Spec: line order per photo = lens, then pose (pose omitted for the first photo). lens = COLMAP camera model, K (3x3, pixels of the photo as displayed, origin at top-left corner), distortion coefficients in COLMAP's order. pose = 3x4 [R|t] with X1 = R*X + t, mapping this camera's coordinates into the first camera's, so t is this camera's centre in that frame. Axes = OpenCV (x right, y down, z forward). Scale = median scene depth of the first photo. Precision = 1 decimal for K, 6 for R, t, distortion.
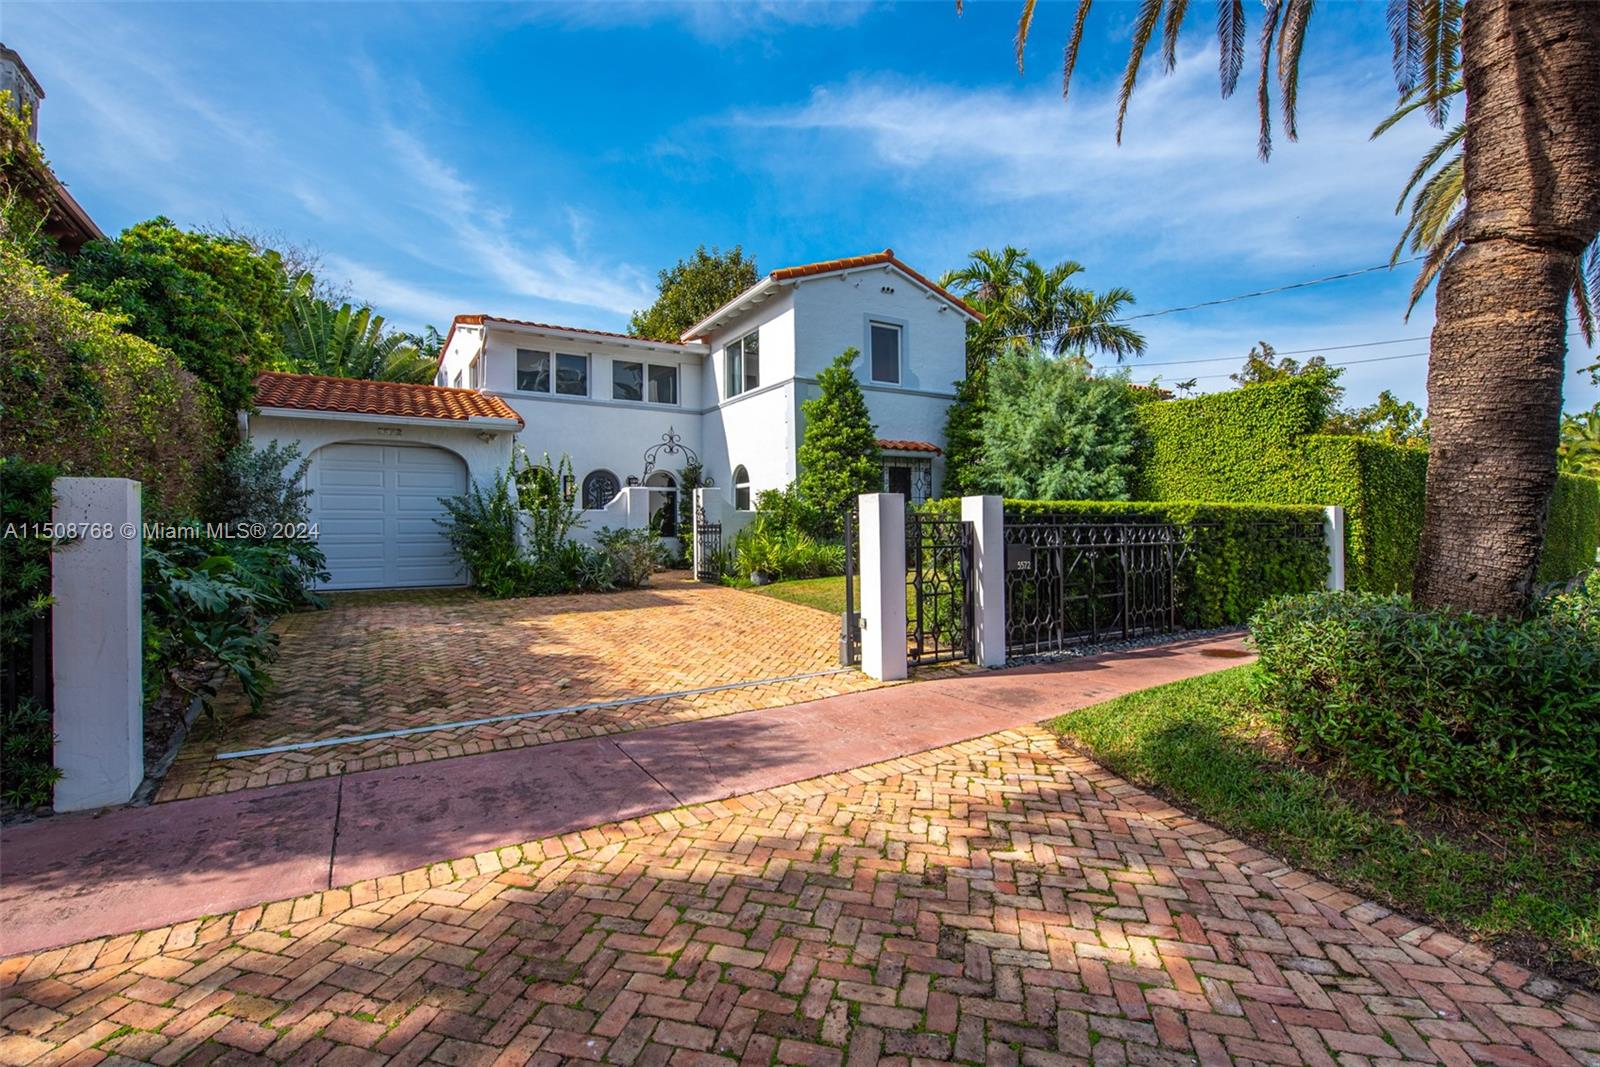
lens RADIAL K [[707.8, 0, 800.7], [0, 707.8, 535.0], [0, 0, 1]] dist [0.023106, -0.000077]
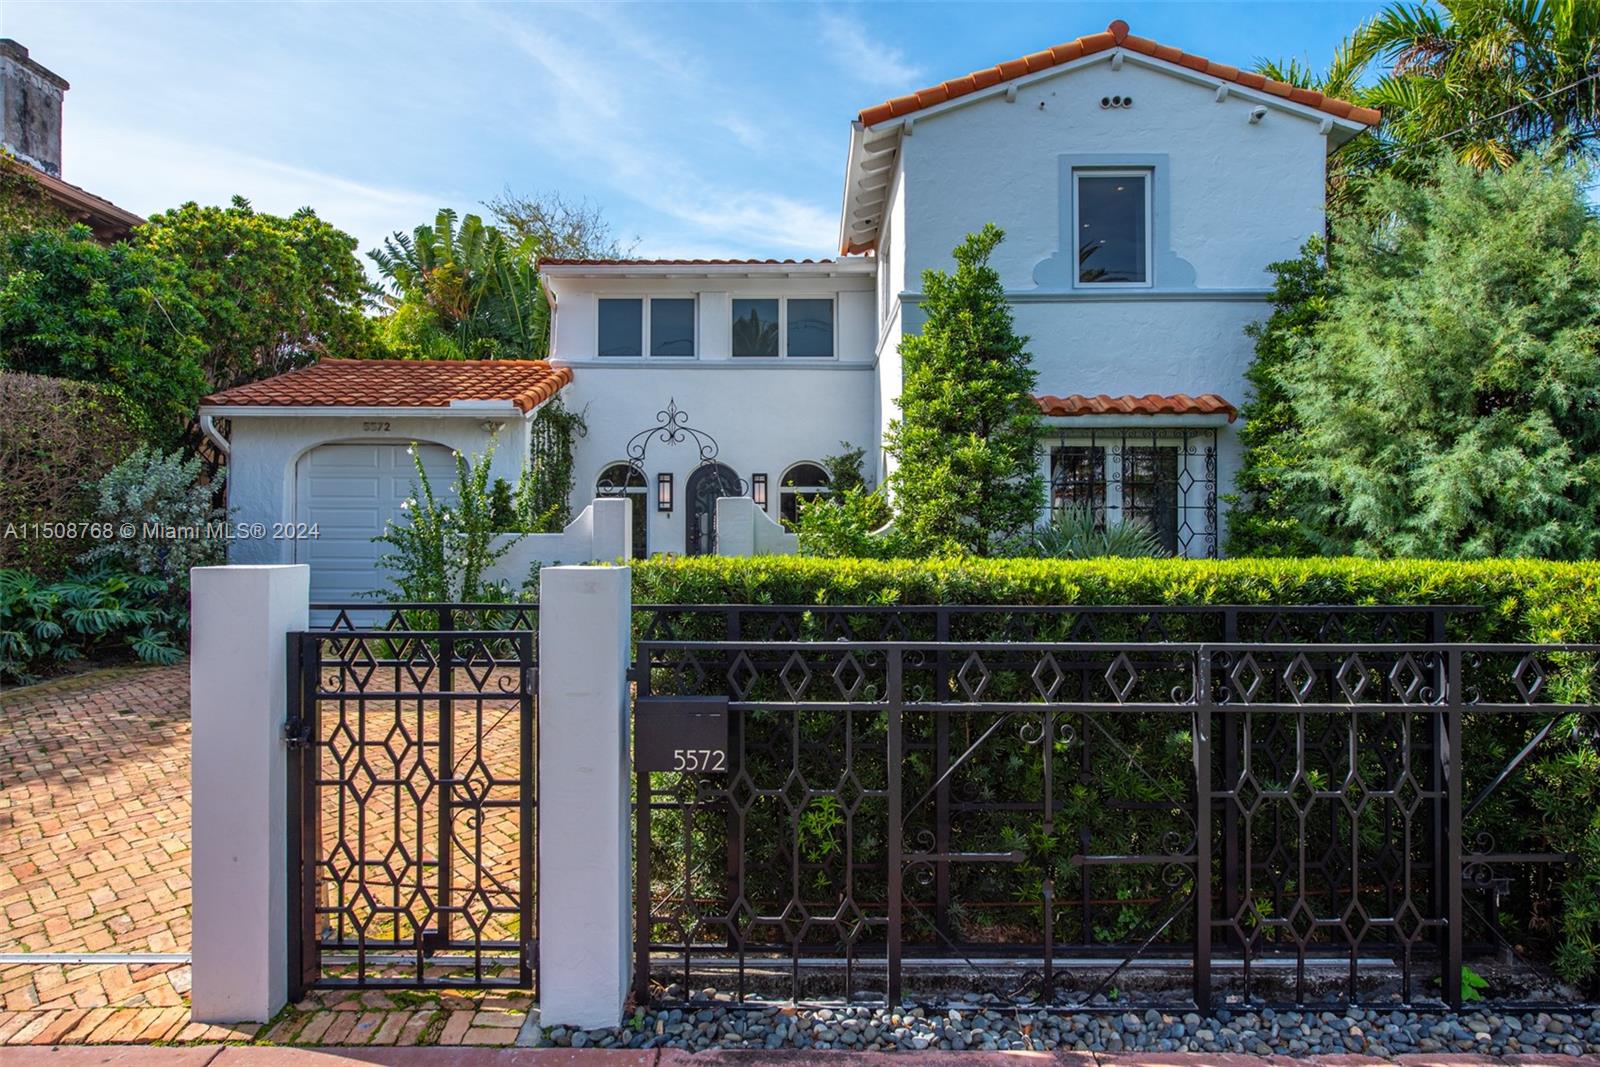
lens RADIAL K [[956.0, 0, 799.1], [0, 956.0, 525.1], [0, 0, 1]] dist [0.029412, 0.001590]
pose [[0.857728, 0.009891, -0.514009, 0.288583], [-0.013902, 0.999896, -0.003956, -0.035246], [0.513916, 0.010539, 0.857776, 0.293618]]
